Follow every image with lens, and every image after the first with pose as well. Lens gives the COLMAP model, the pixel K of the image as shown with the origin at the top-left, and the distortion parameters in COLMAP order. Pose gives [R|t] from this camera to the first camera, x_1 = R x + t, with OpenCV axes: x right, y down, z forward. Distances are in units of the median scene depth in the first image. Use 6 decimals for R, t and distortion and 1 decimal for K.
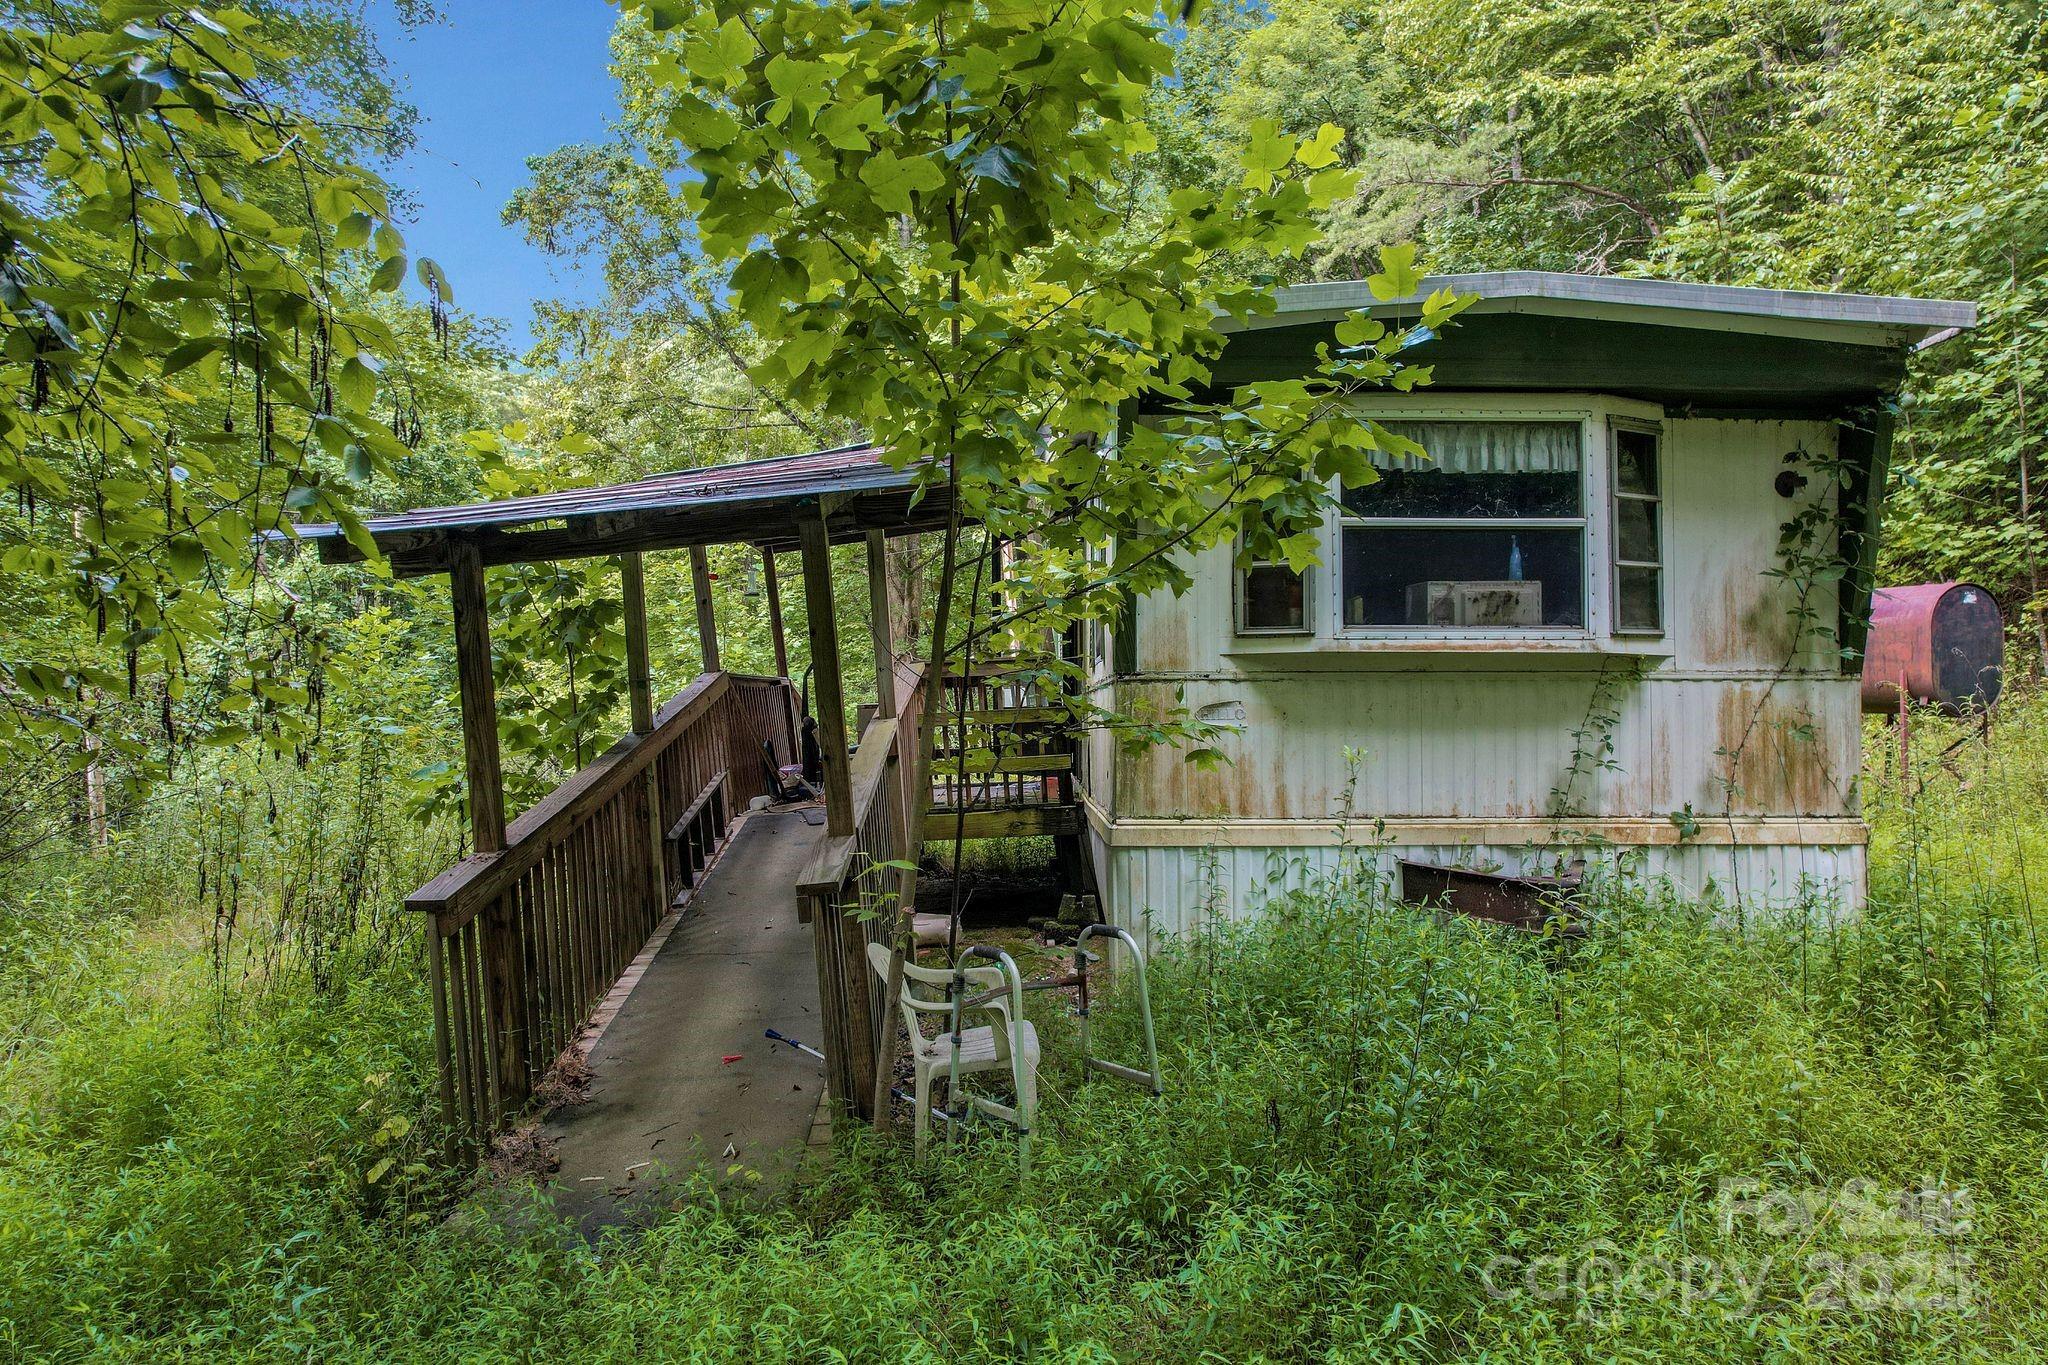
lens RADIAL K [[1293.4, 0, 1025.1], [0, 1293.4, 688.1], [0, 0, 1]] dist [-0.000087, 0.001379]
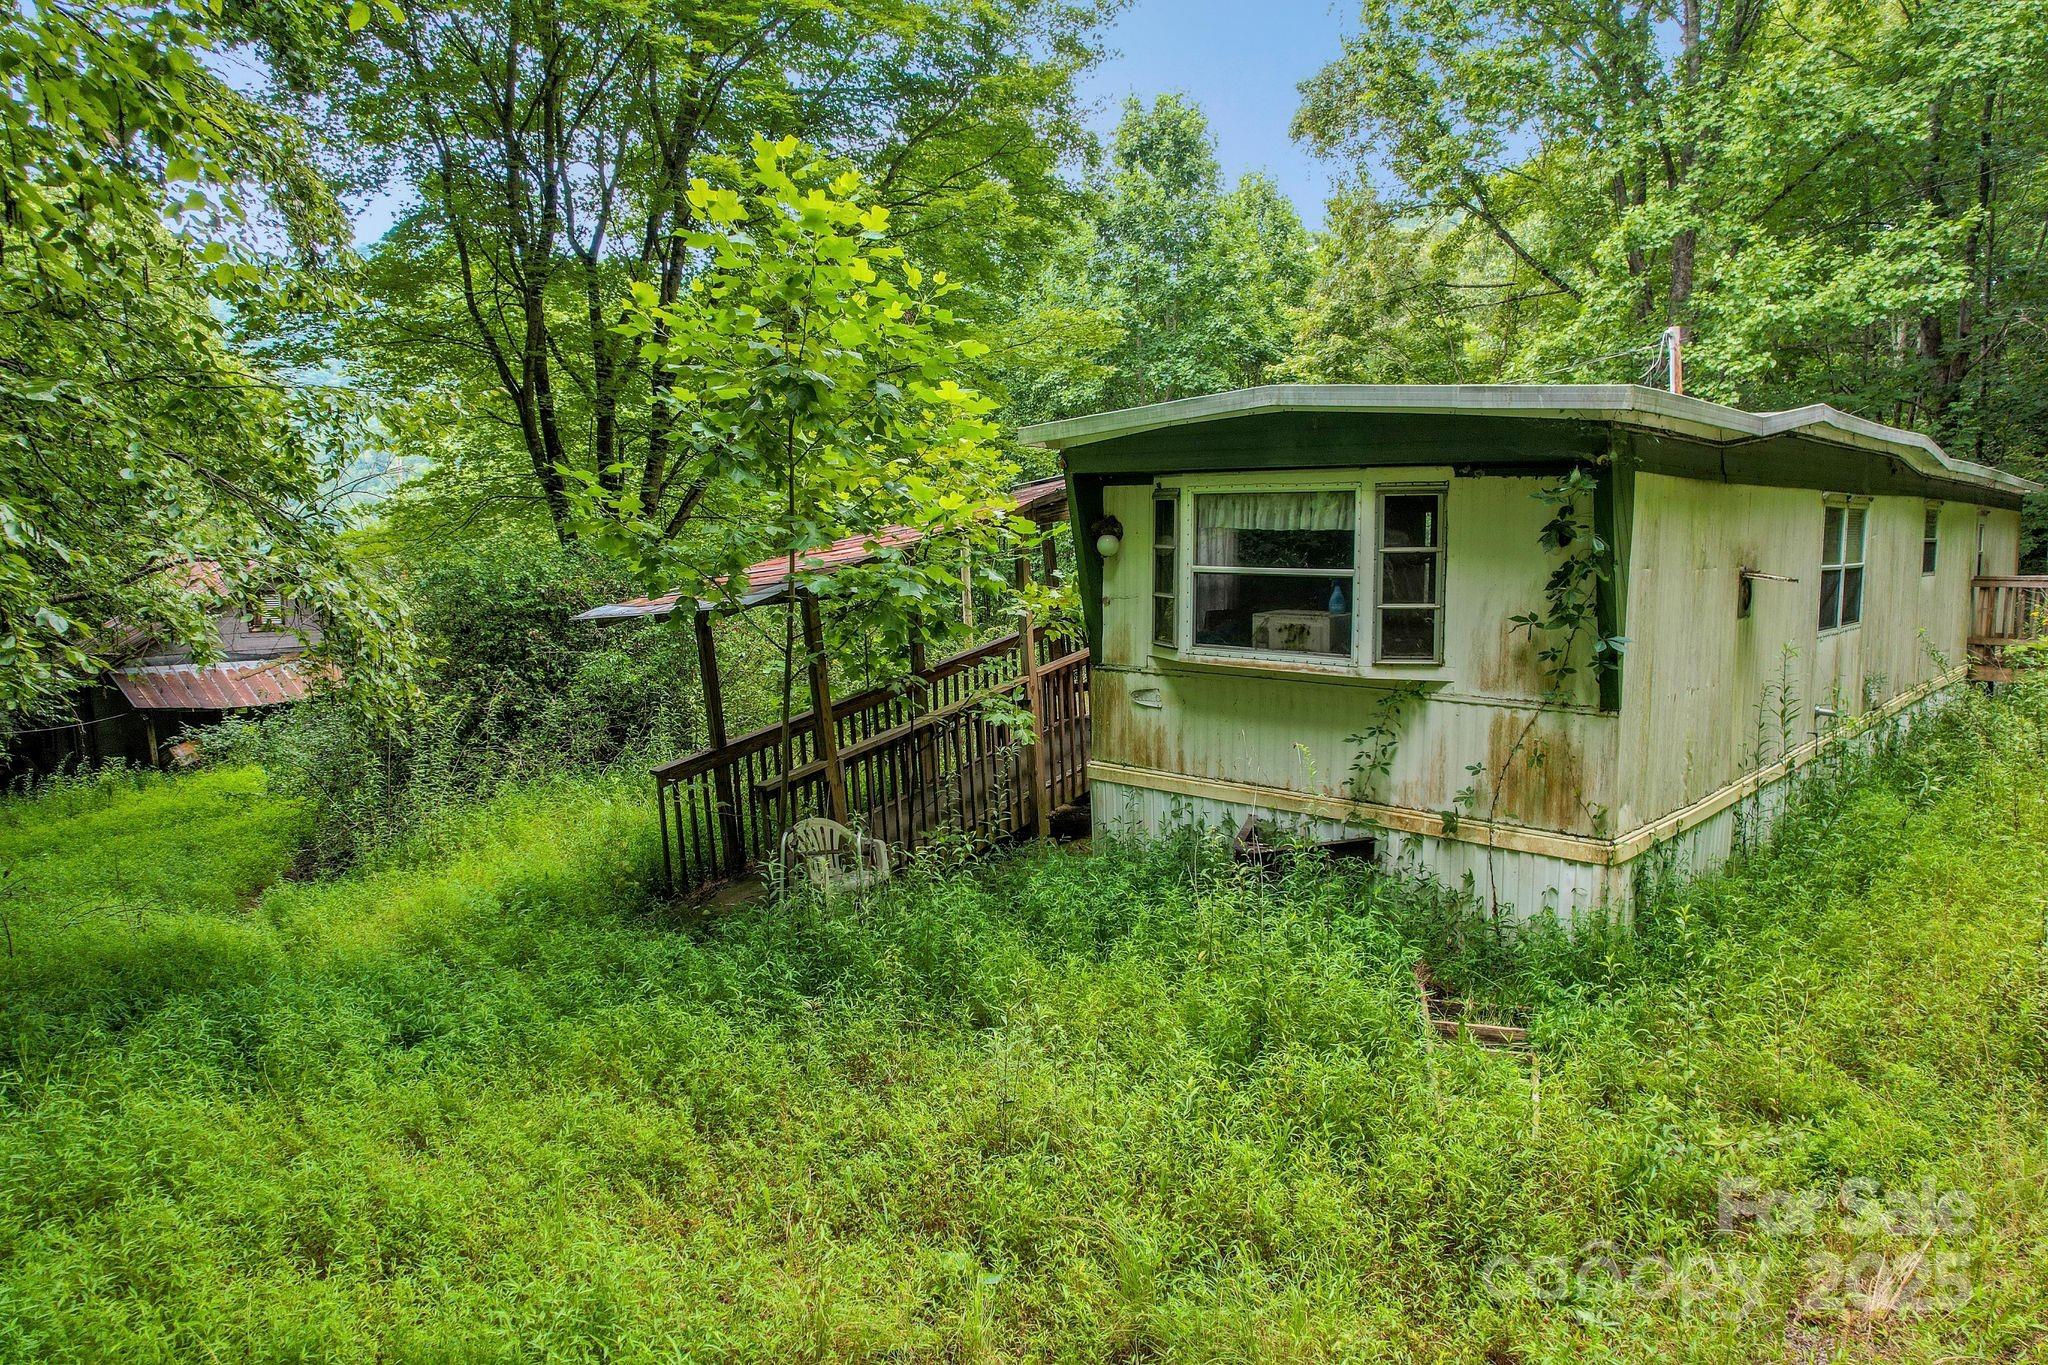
lens RADIAL K [[1293.4, 0, 1023.0], [0, 1293.4, 678.3], [0, 0, 1]] dist [-0.000087, 0.001379]
pose [[0.727524, 0.078766, -0.681545, 1.026077], [0.013702, 0.991522, 0.129216, -0.187104], [0.685945, -0.103346, 0.720277, -0.120348]]
